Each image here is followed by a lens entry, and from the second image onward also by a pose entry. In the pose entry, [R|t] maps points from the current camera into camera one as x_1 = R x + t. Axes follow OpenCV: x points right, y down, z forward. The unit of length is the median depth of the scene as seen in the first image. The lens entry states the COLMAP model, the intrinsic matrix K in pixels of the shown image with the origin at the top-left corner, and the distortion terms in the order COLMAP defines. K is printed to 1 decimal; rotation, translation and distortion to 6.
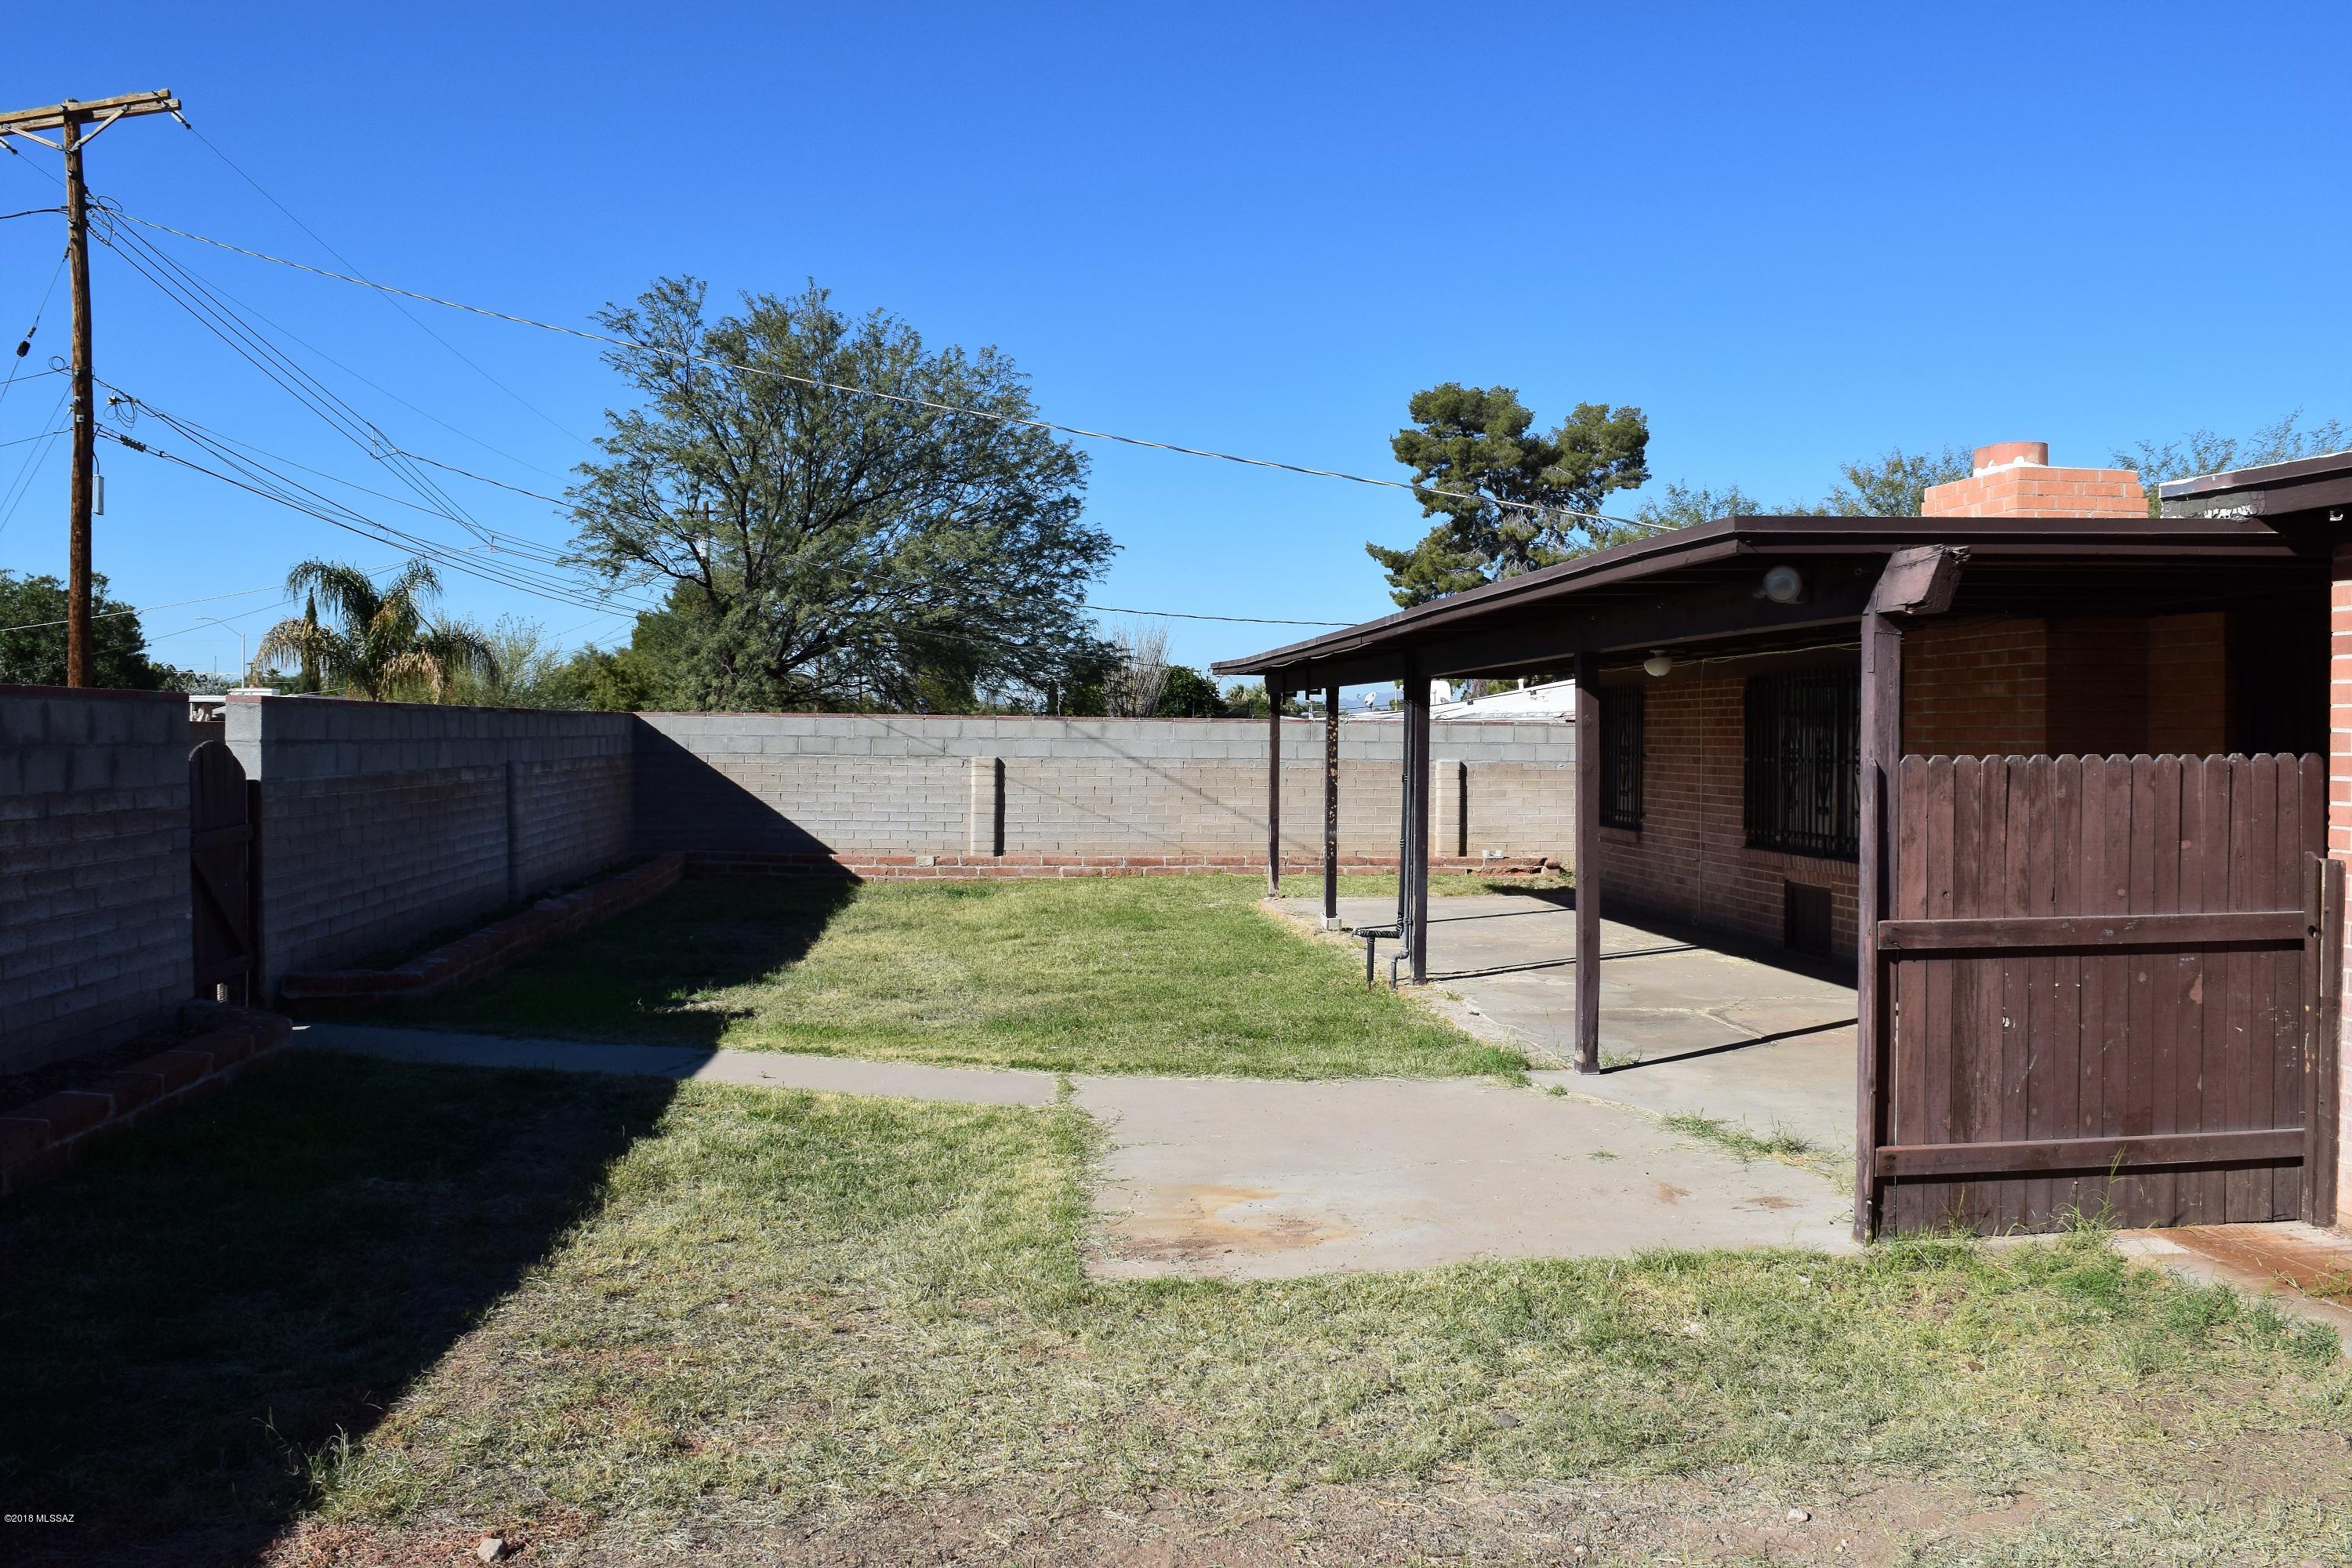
lens RADIAL K [[1841.6, 0, 1186.9], [0, 1841.6, 758.4], [0, 0, 1]] dist [-0.094185, 0.018548]
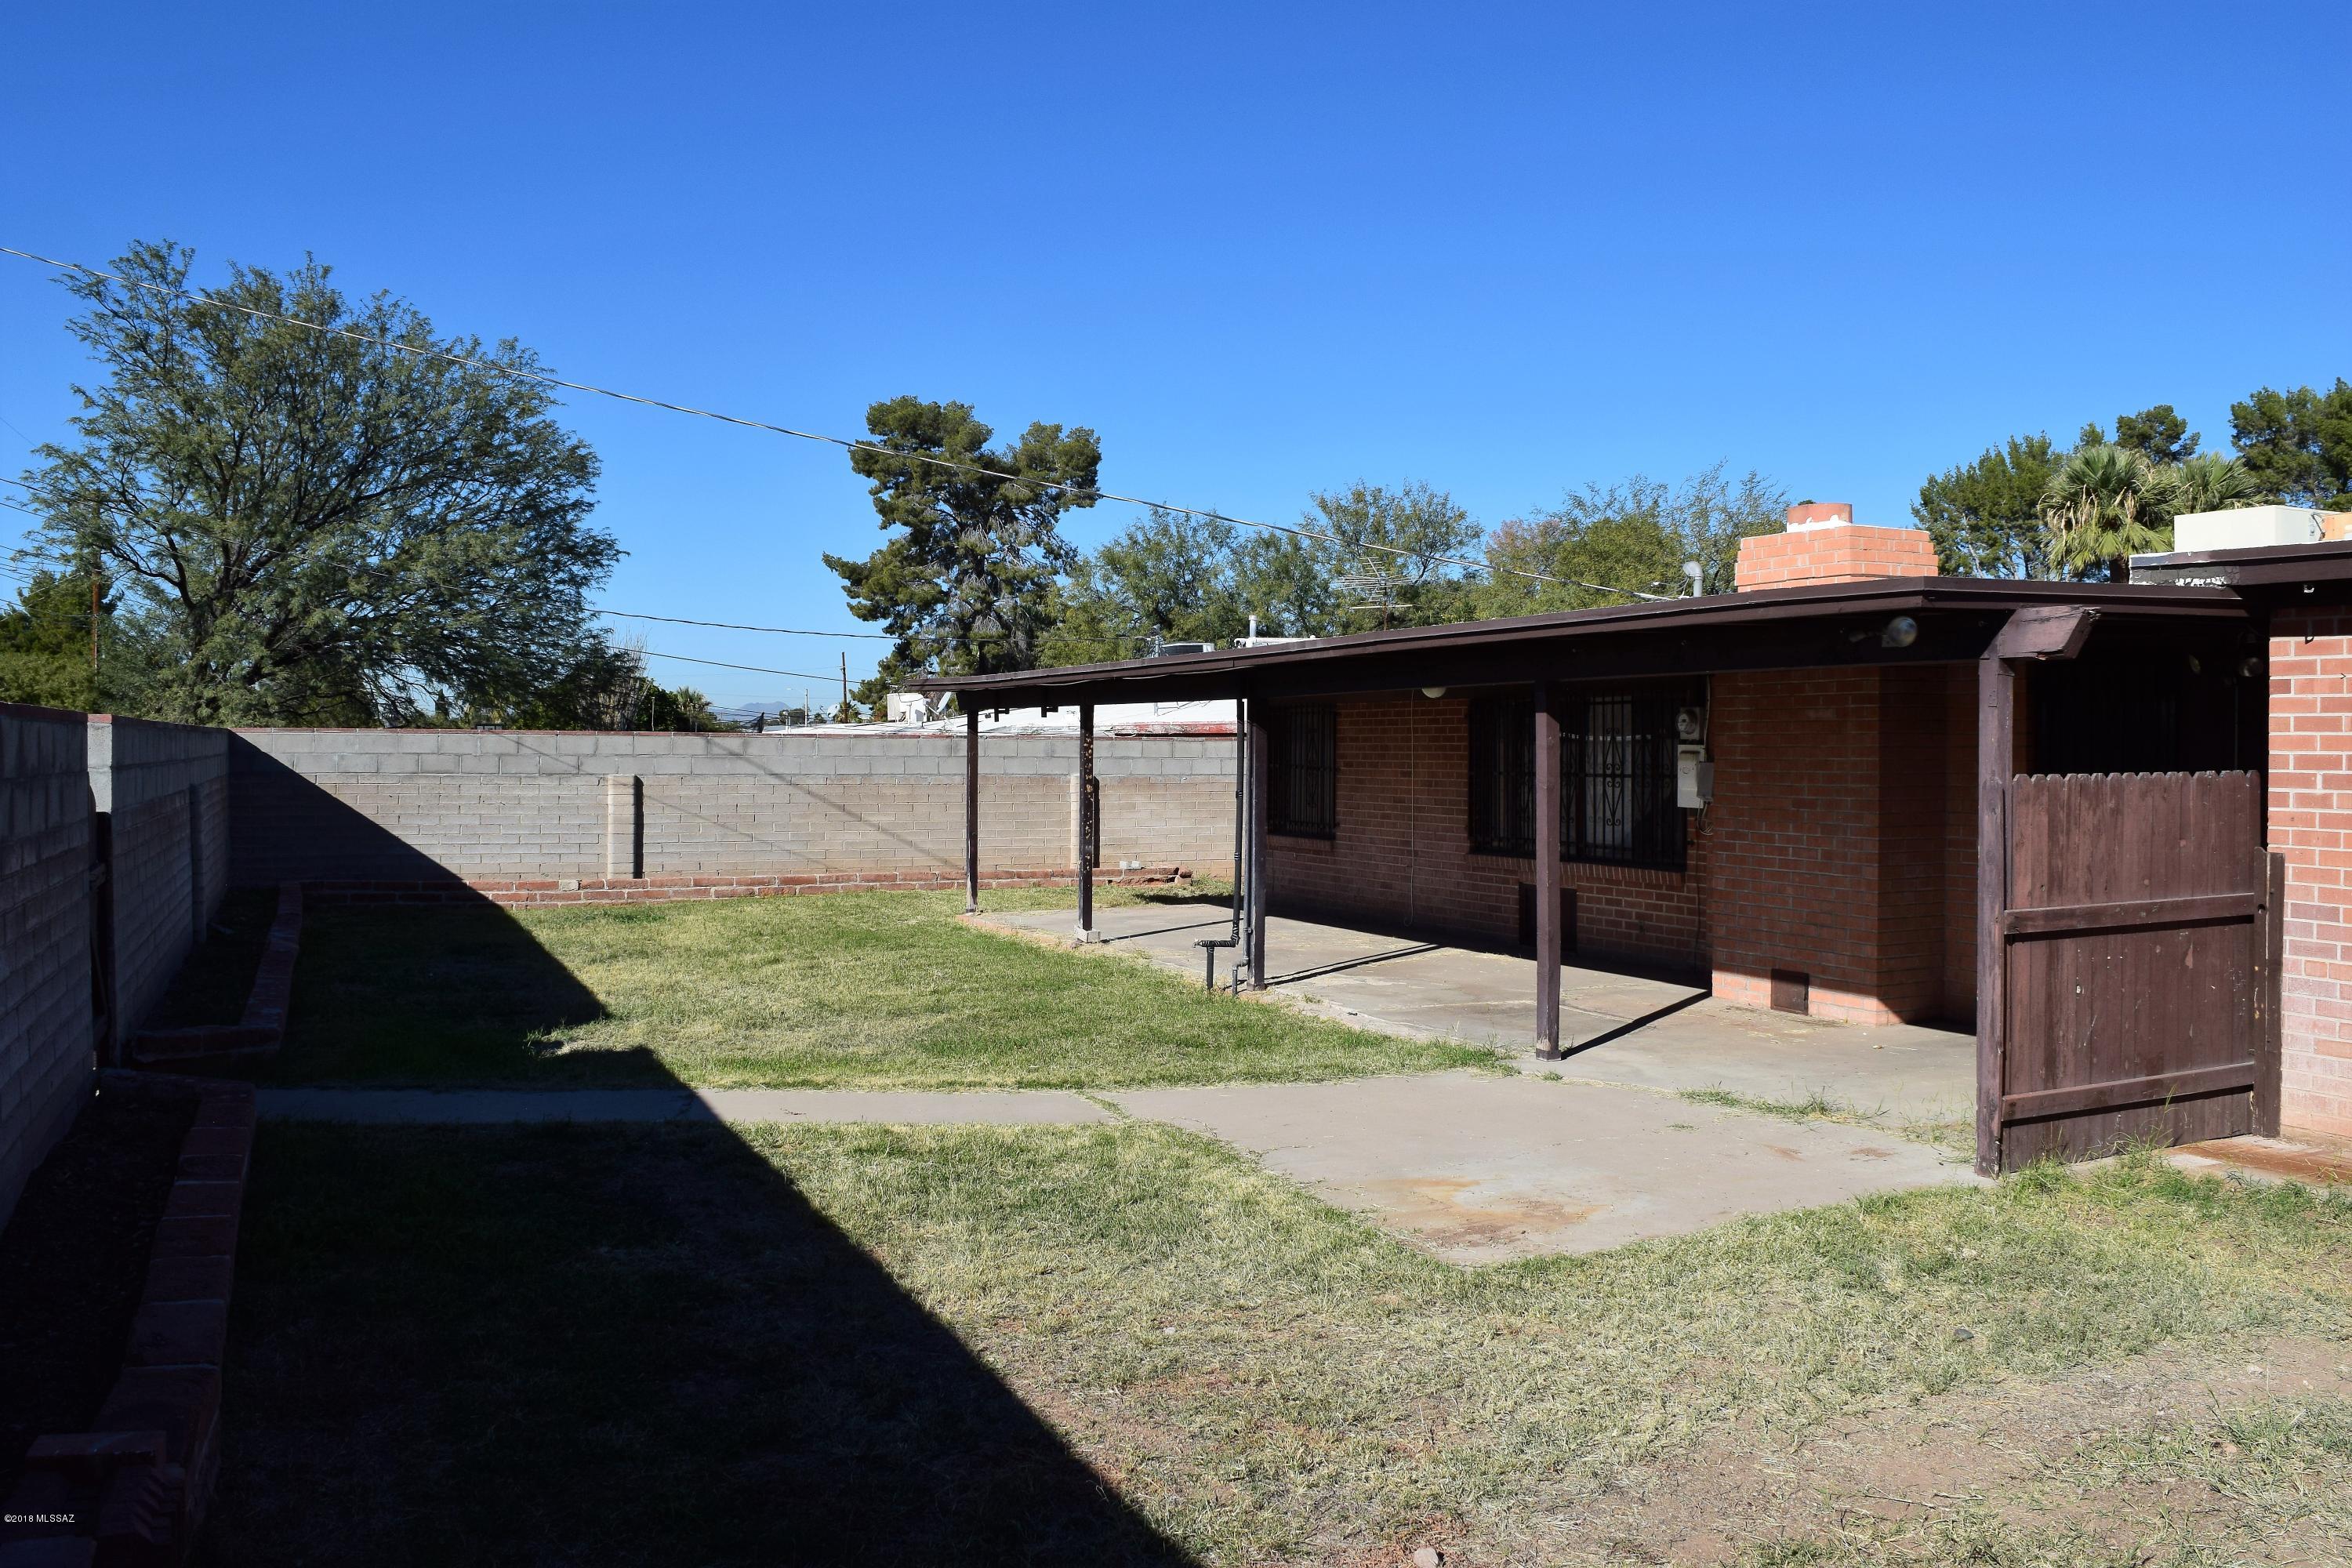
lens RADIAL K [[1841.6, 0, 1186.9], [0, 1841.6, 758.4], [0, 0, 1]] dist [-0.094185, 0.018548]
pose [[0.944999, -0.004906, 0.327037, -0.190295], [0.006745, 0.999967, -0.004489, -0.003972], [-0.327004, 0.006448, 0.945001, 0.011563]]
